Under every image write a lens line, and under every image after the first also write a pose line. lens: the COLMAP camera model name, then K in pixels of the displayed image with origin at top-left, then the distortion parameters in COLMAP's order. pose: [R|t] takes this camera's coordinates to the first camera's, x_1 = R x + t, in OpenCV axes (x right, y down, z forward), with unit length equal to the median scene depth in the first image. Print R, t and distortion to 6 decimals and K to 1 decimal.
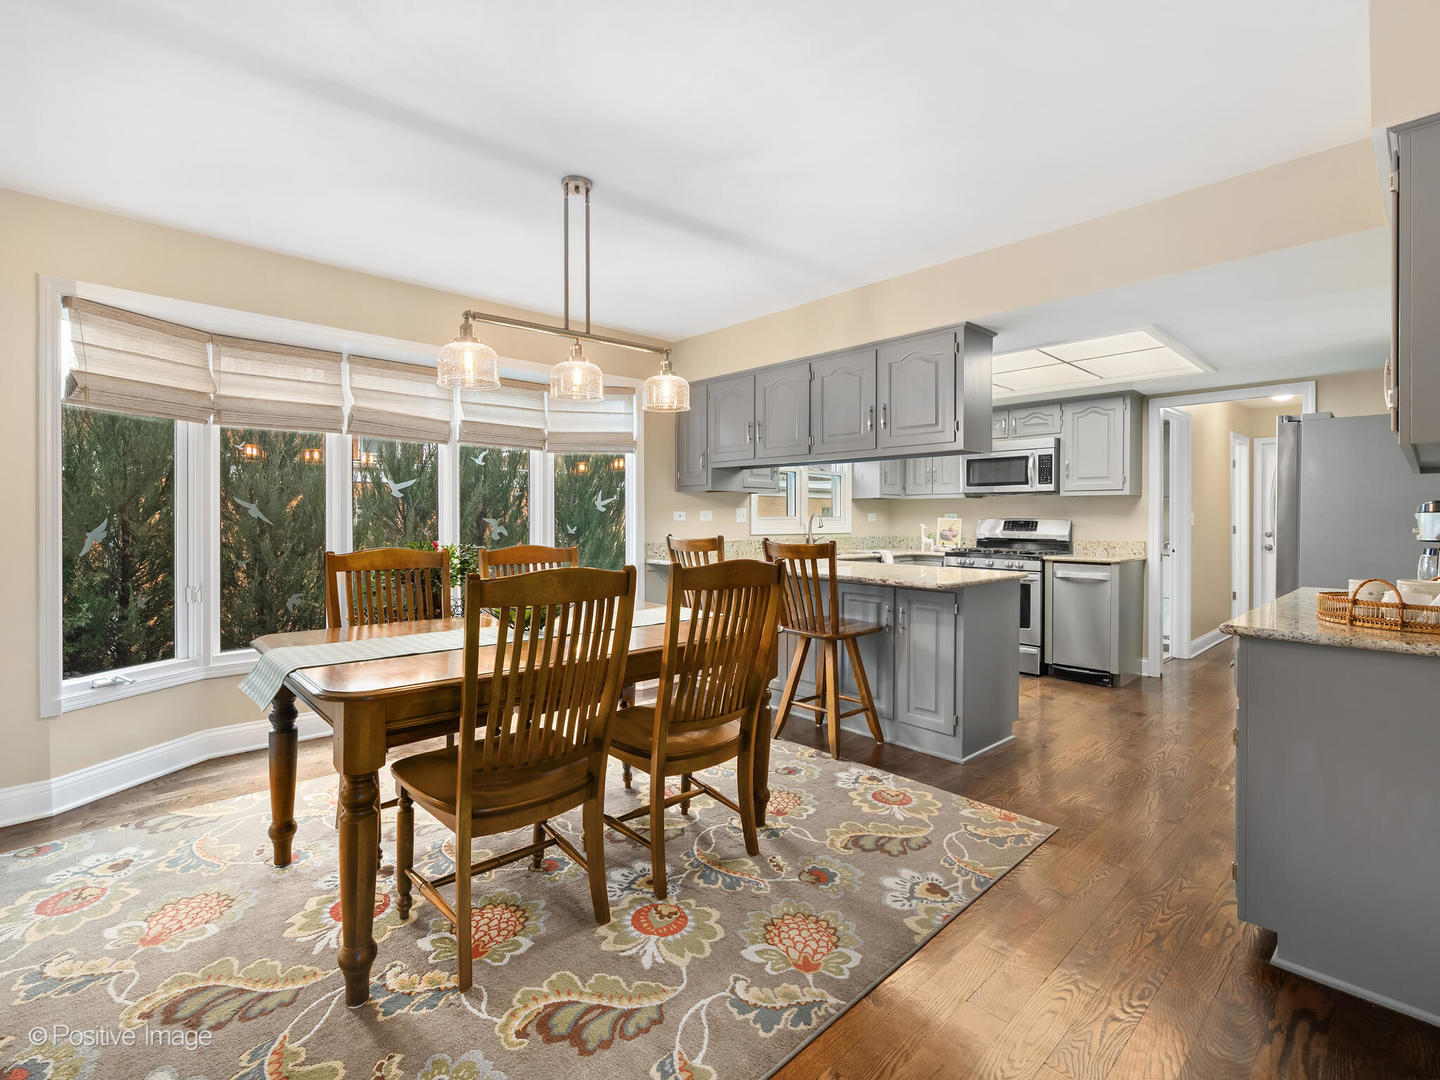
lens RADIAL K [[663.3, 0, 689.7], [0, 663.3, 522.2], [0, 0, 1]] dist [0.002089, 0.000124]
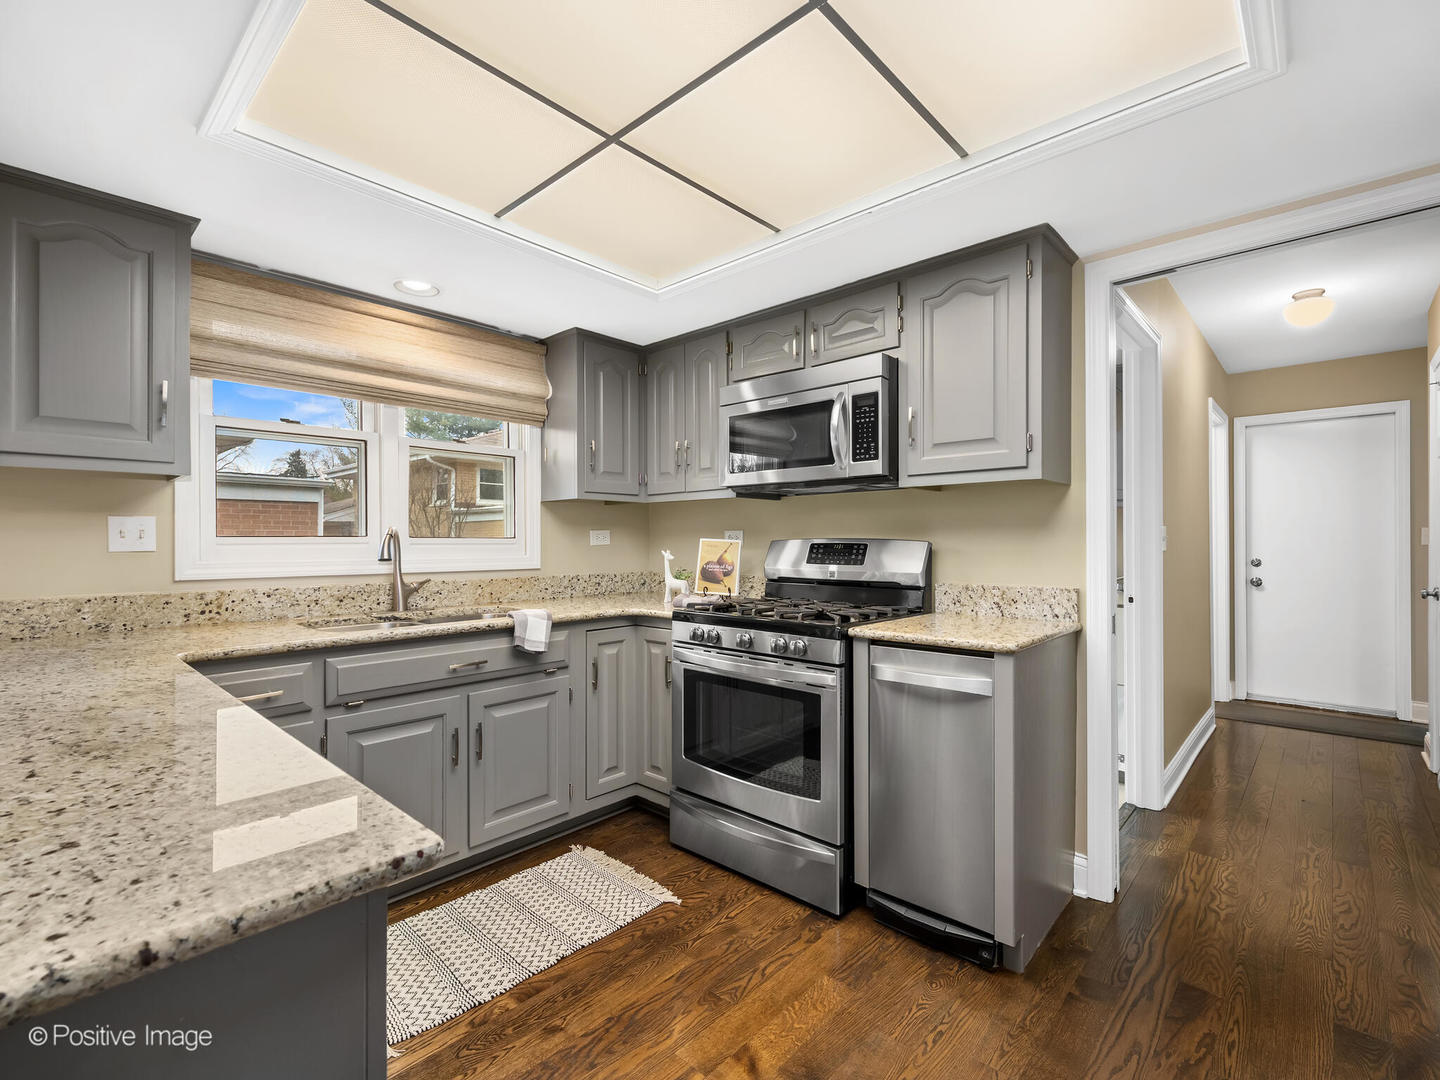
lens RADIAL K [[658.4, 0, 714.3], [0, 658.4, 543.4], [0, 0, 1]] dist [0.001727, 0.000187]
pose [[0.995720, -0.005025, 0.092284, 0.406267], [0.005384, 0.999979, -0.003646, -0.001007], [-0.092264, 0.004127, 0.995726, 0.589073]]
